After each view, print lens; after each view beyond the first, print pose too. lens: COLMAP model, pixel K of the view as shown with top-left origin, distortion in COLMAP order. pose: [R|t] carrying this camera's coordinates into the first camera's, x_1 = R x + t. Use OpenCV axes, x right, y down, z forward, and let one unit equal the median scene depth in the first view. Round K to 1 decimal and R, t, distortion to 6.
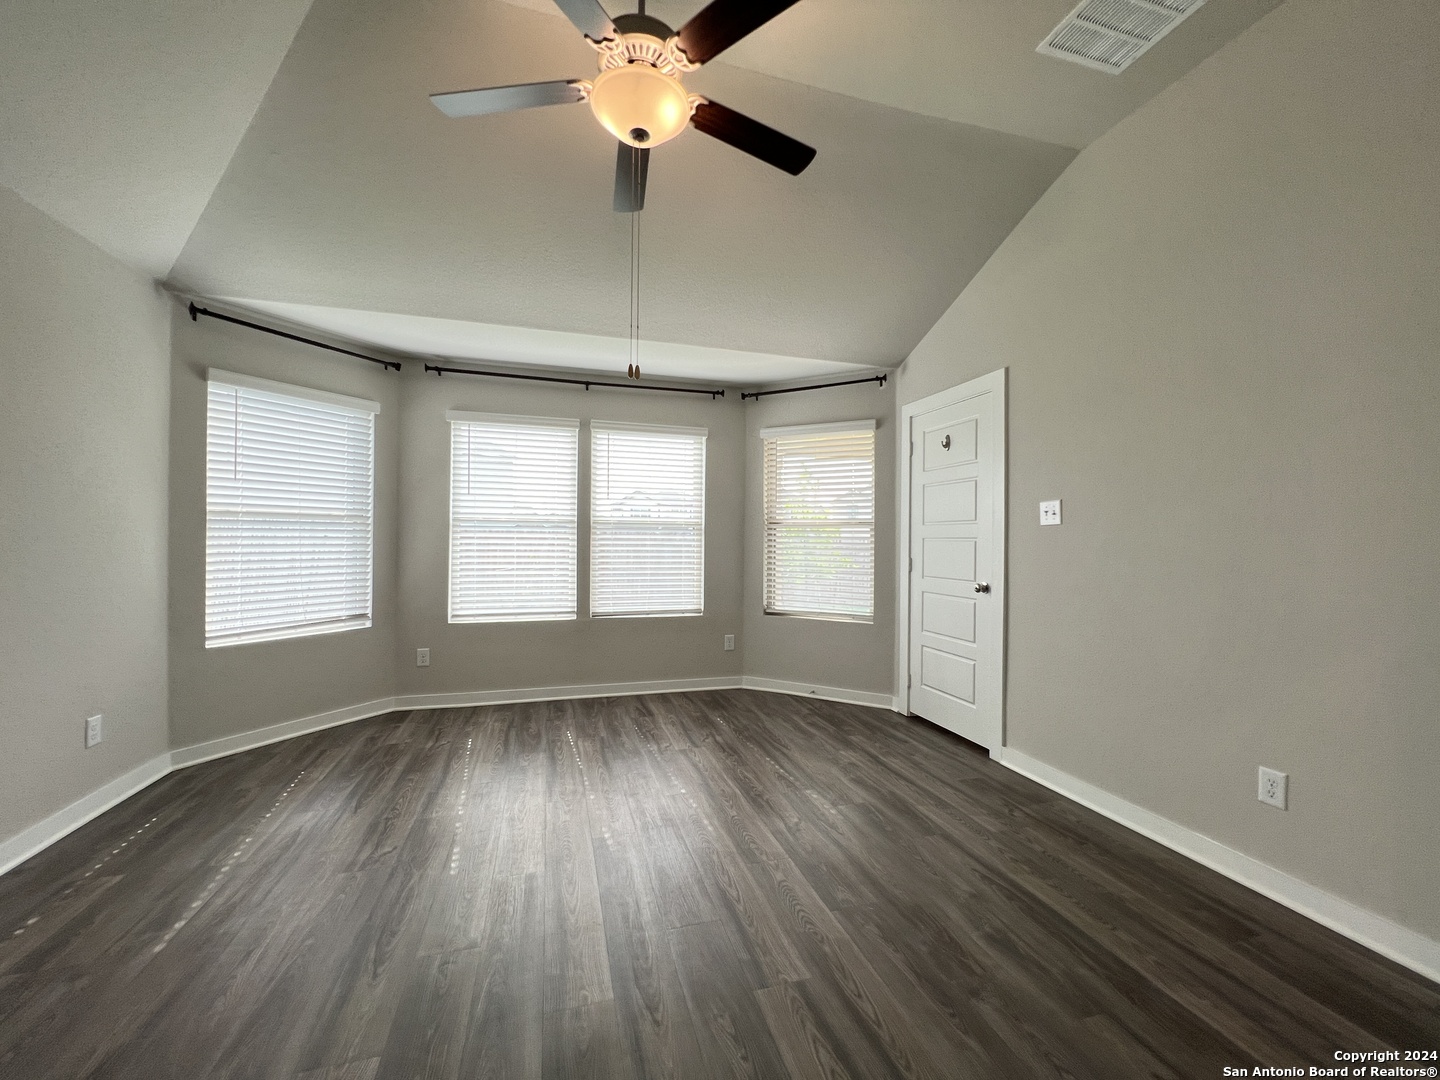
lens RADIAL K [[577.0, 0, 717.9], [0, 577.0, 538.7], [0, 0, 1]] dist [-0.003398, 0.000710]
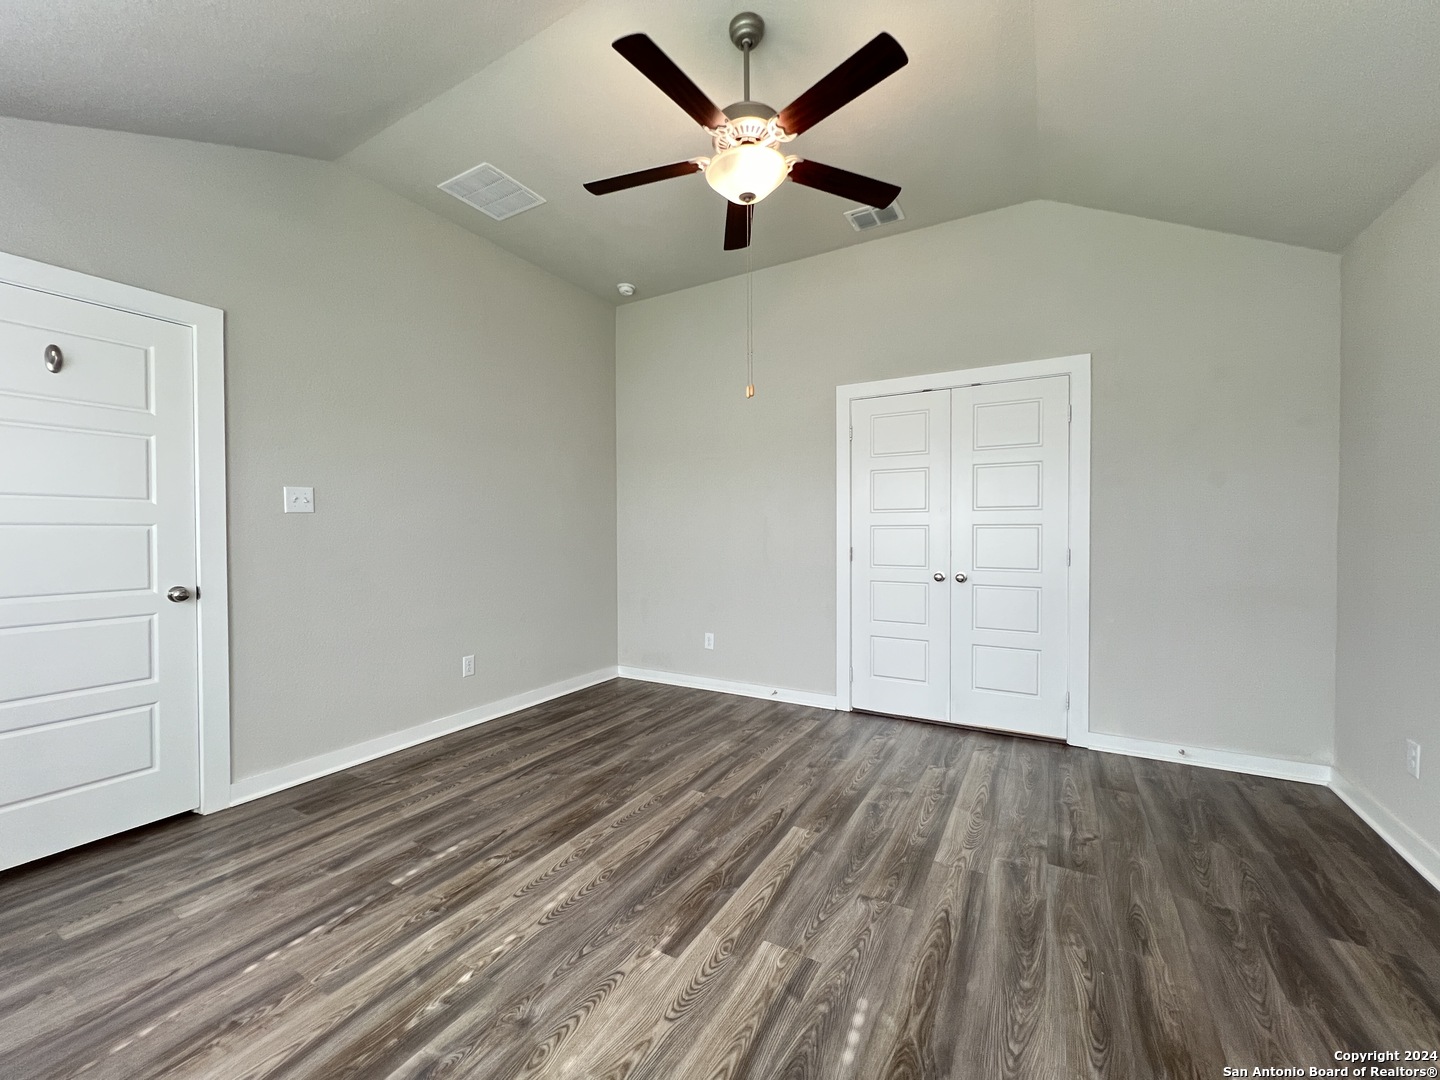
lens RADIAL K [[577.0, 0, 717.9], [0, 577.0, 538.7], [0, 0, 1]] dist [-0.003398, 0.000710]
pose [[-0.686943, -0.014716, 0.726562, -0.655730], [-0.002949, 0.999843, 0.017462, 0.001405], [-0.726705, 0.009853, -0.686879, 1.253264]]
